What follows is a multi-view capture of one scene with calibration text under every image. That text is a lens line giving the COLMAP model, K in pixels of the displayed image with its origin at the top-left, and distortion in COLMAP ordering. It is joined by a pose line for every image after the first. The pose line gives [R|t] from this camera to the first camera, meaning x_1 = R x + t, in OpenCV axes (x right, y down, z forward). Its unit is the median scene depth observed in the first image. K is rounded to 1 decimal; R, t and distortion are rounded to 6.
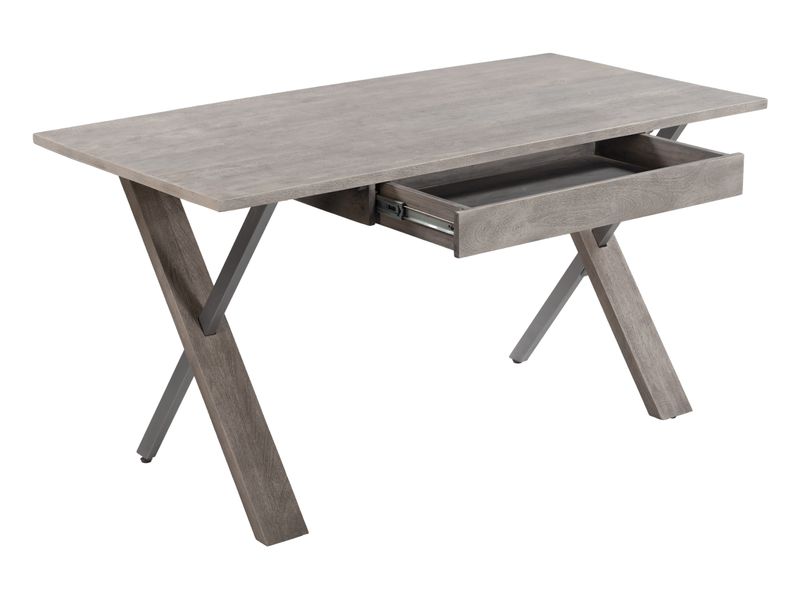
lens RADIAL K [[1814.5, 0, 400.0], [0, 1814.5, 300.0], [0, 0, 1]] dist [-0.028438, 0.225438]
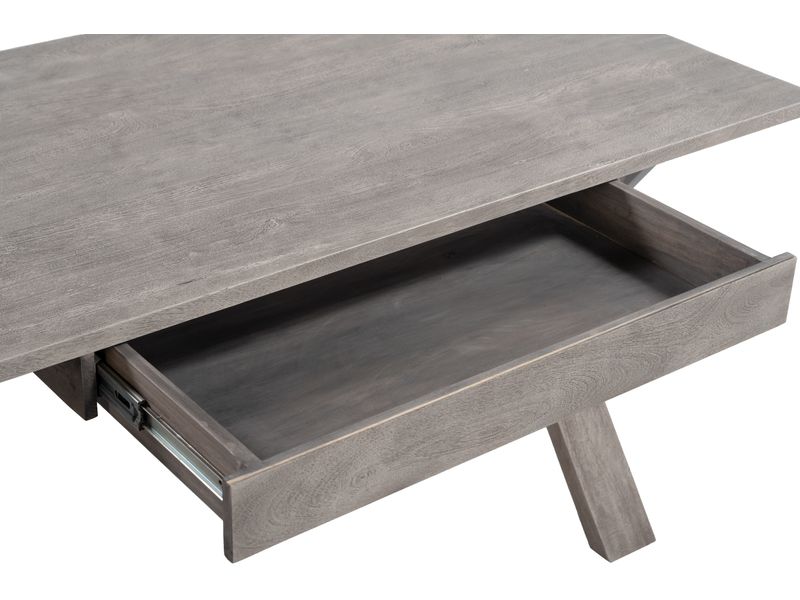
lens RADIAL K [[1534.2, 0, 400.0], [0, 1534.2, 300.0], [0, 0, 1]] dist [-0.013435, 0.211196]
pose [[0.999053, 0.033434, 0.027845, 0.054484], [-0.038417, 0.978268, 0.203752, -0.152726], [-0.020428, -0.204629, 0.978626, 0.523147]]
